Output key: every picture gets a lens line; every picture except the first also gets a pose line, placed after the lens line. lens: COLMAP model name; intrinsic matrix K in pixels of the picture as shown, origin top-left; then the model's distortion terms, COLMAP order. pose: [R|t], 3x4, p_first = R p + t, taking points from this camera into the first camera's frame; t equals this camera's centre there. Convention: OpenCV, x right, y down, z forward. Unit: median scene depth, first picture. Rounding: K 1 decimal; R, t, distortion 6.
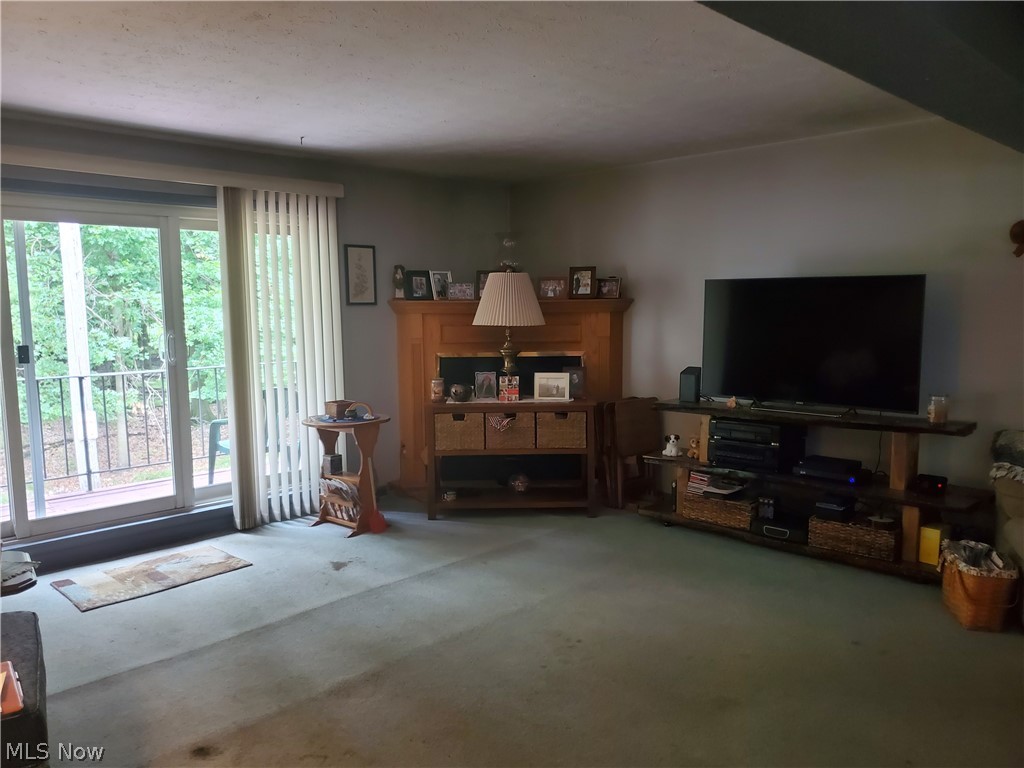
lens RADIAL K [[802.0, 0, 512.0], [0, 802.0, 384.0], [0, 0, 1]] dist [0.000102, -0.002397]
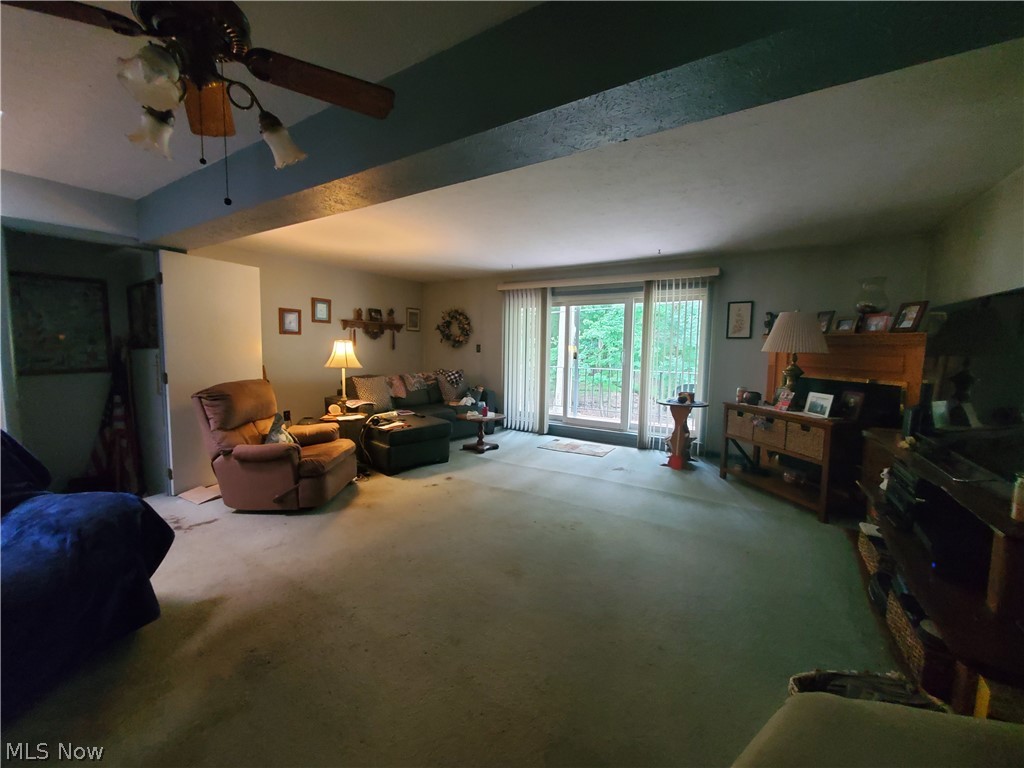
lens RADIAL K [[409.9, 0, 509.9], [0, 409.9, 378.0], [0, 0, 1]] dist [-0.017174, -0.000285]
pose [[0.182987, 0.088031, -0.979166, 0.571508], [-0.106980, 0.991852, 0.069179, -0.029924], [0.977277, 0.092093, 0.190914, 0.432752]]
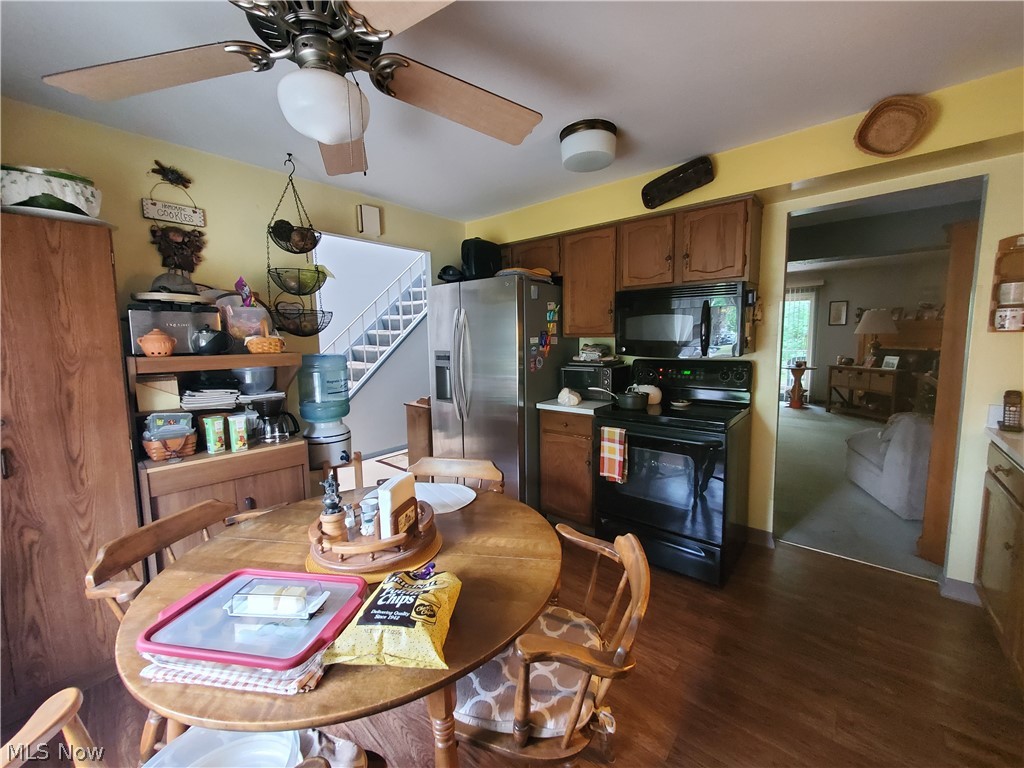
lens RADIAL K [[409.9, 0, 509.9], [0, 409.9, 378.0], [0, 0, 1]] dist [-0.017174, -0.000285]
pose [[0.040710, 0.110029, -0.993094, 1.091758], [-0.081706, 0.990956, 0.106443, 0.011404], [0.995825, 0.076808, 0.049332, -0.050435]]
